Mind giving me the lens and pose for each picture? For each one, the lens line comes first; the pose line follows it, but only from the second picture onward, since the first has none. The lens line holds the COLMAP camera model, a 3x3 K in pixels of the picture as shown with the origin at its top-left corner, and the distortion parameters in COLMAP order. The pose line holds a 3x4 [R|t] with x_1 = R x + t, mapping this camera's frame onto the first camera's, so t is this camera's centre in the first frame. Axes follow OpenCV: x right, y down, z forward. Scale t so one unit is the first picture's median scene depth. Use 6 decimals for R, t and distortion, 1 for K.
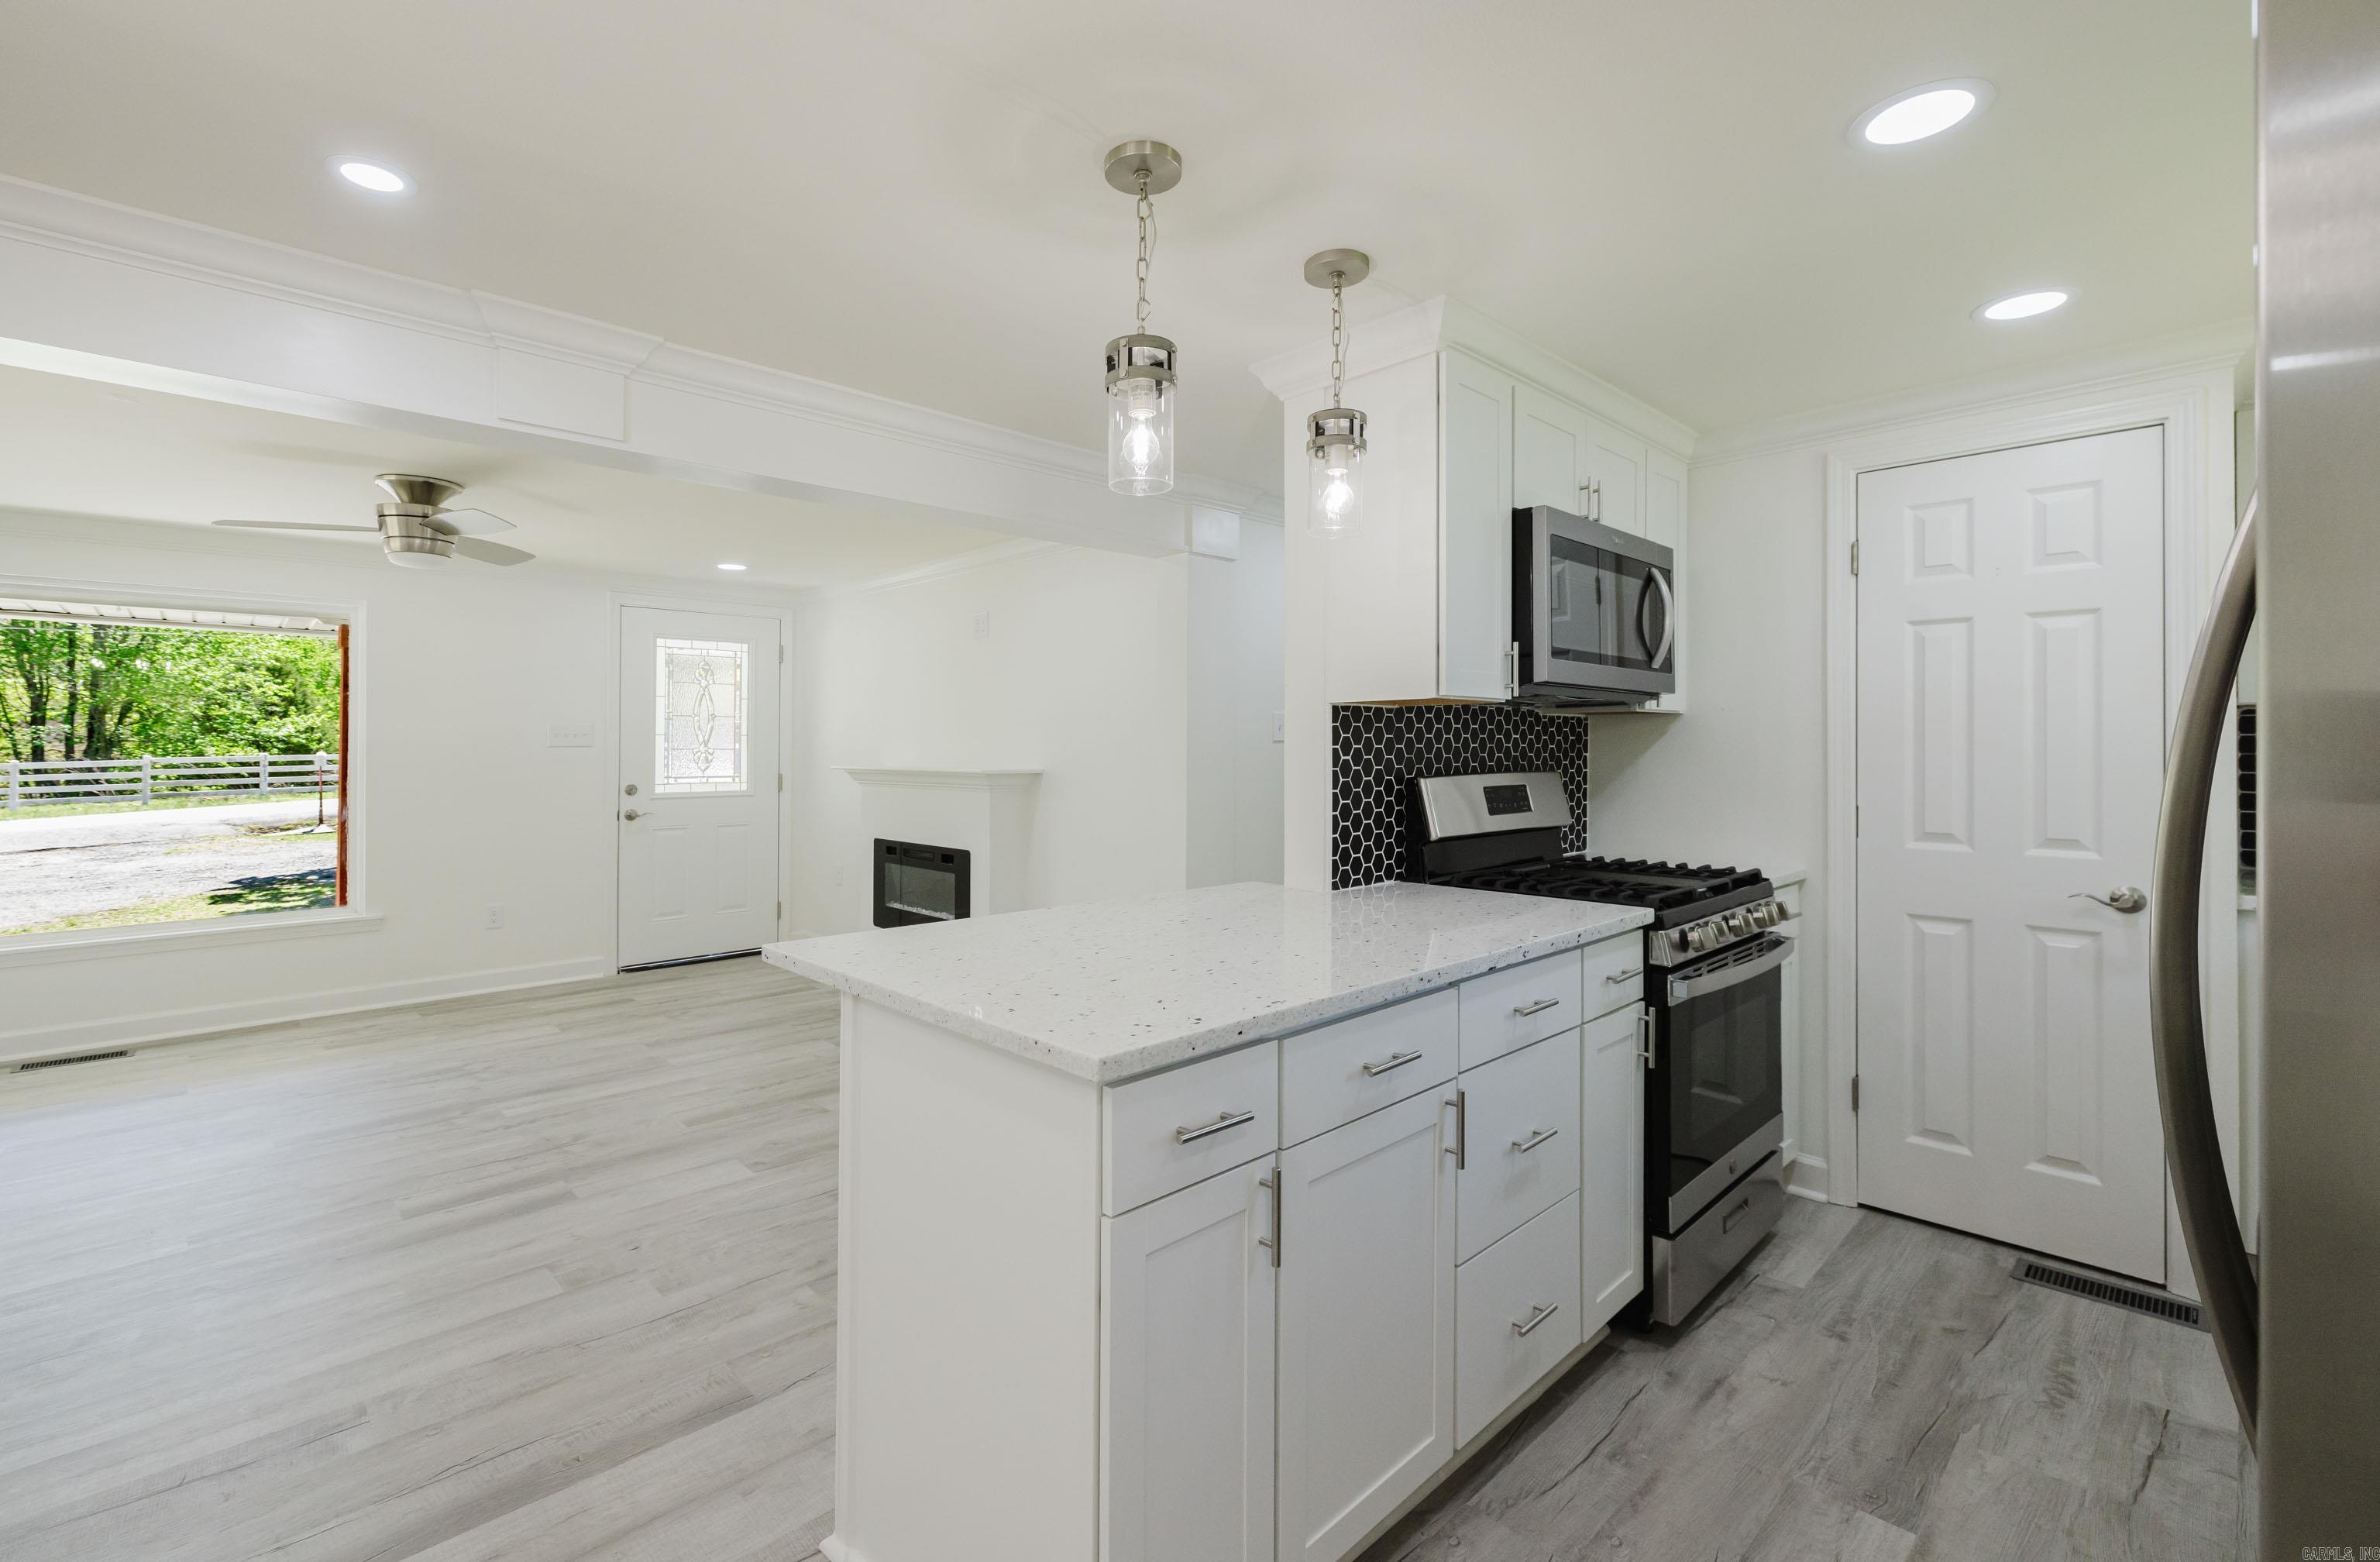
lens RADIAL K [[1037.6, 0, 1156.5], [0, 1037.6, 738.3], [0, 0, 1]] dist [0.000129, 0.000258]
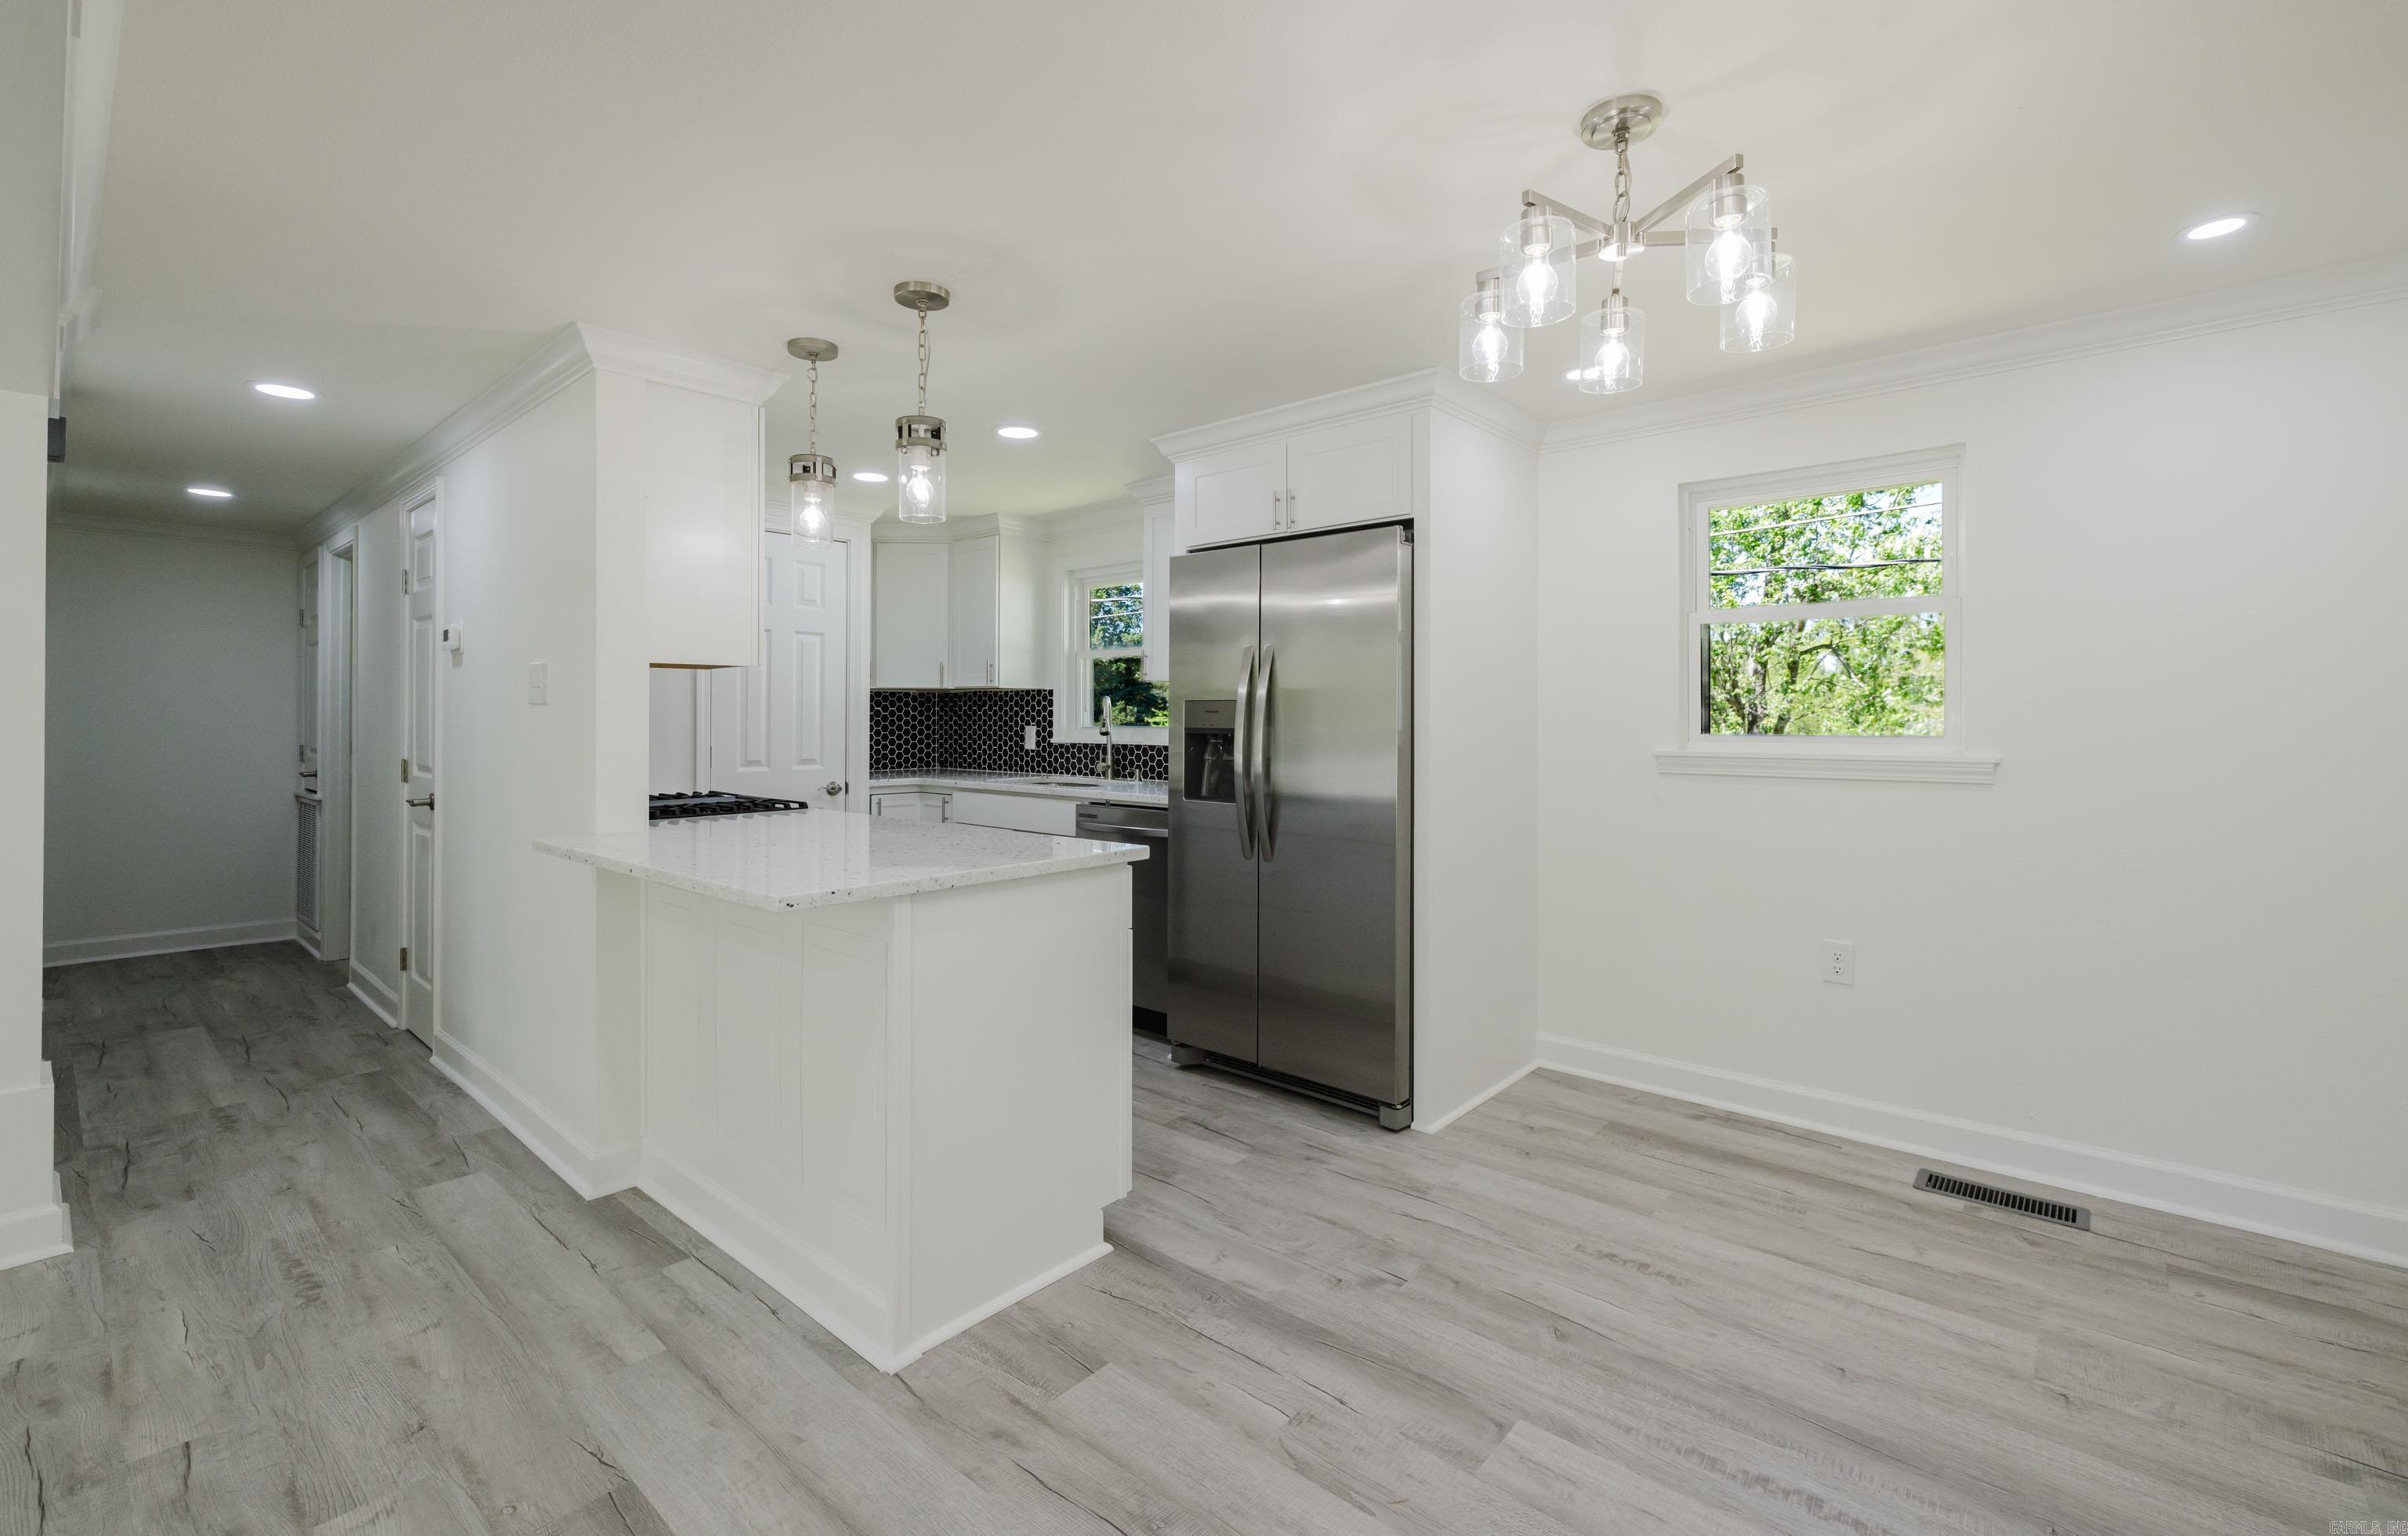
lens RADIAL K [[1021.9, 0, 1204.1], [0, 1021.9, 721.2], [0, 0, 1]] dist [-0.000499, 0.000550]
pose [[-0.094157, -0.003981, 0.995549, -0.829290], [-0.010020, 0.999945, 0.003051, 0.016684], [-0.995507, -0.009689, -0.094192, 0.418937]]
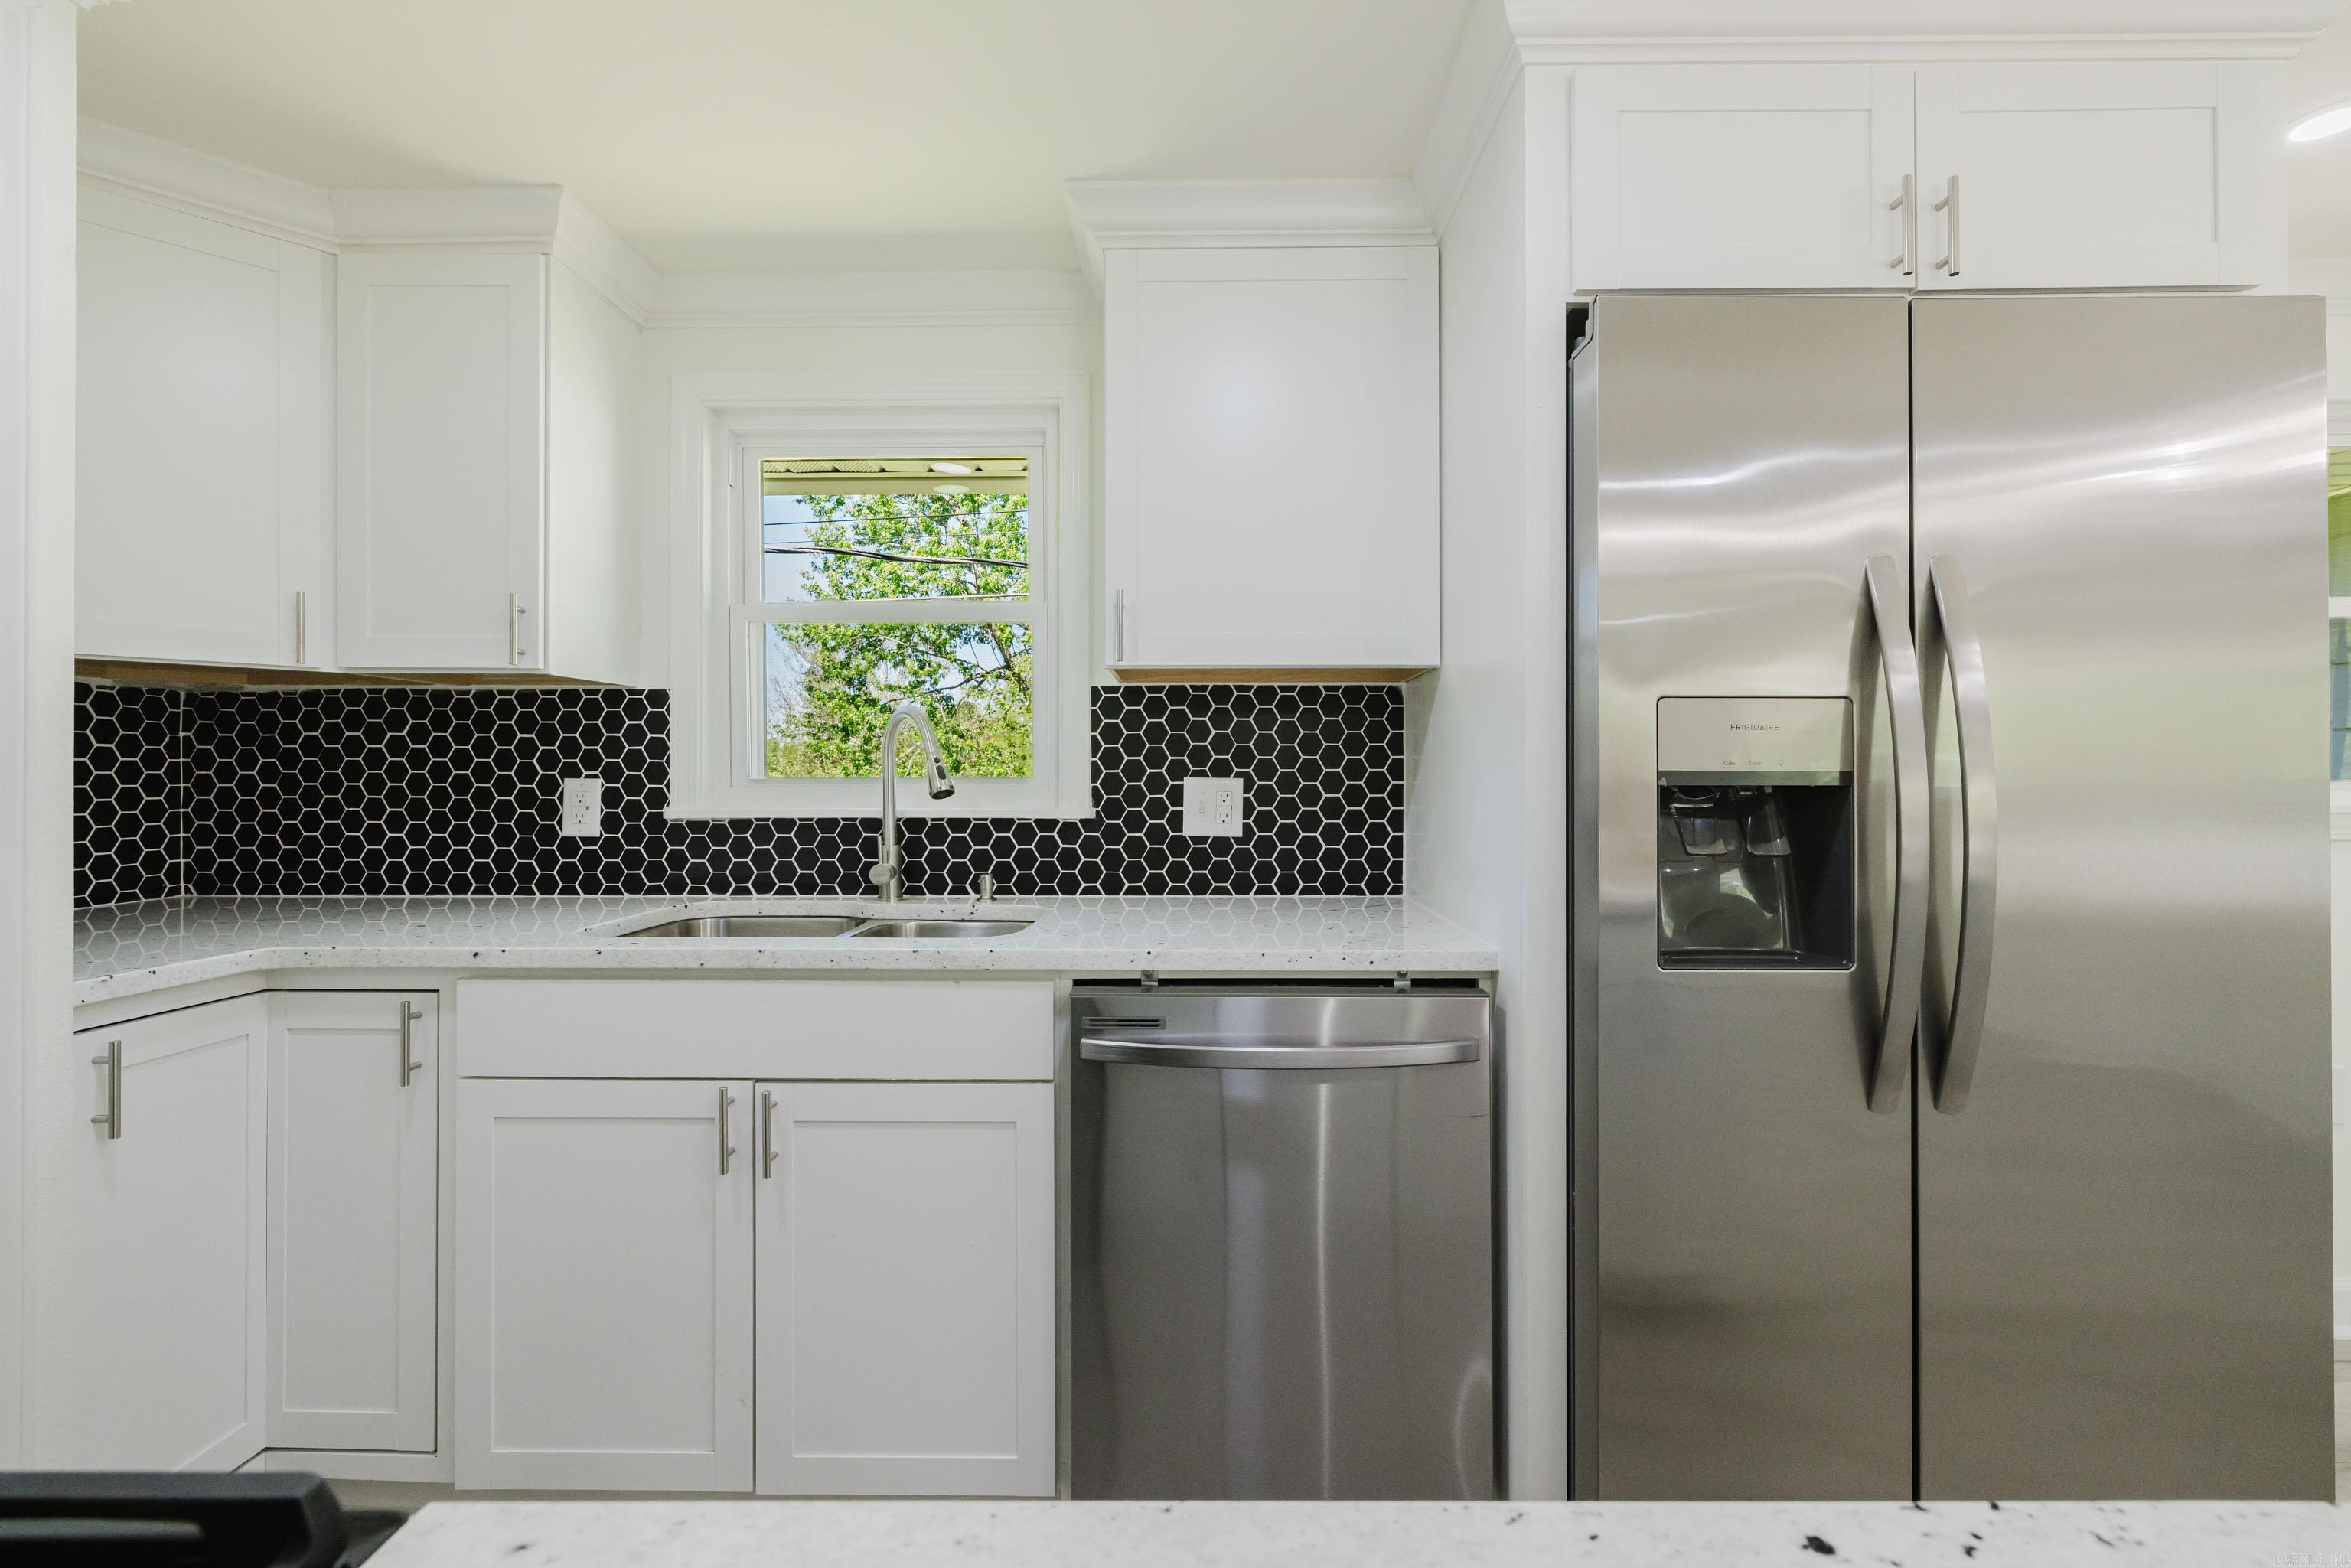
lens RADIAL K [[1001.3, 0, 1182.5], [0, 1001.3, 774.6], [0, 0, 1]] dist [0.001284, 0.000164]
pose [[-0.719760, 0.001165, 0.694222, 0.204774], [-0.005368, 0.999959, -0.007244, 0.033699], [-0.694202, -0.008940, -0.719725, 0.773463]]
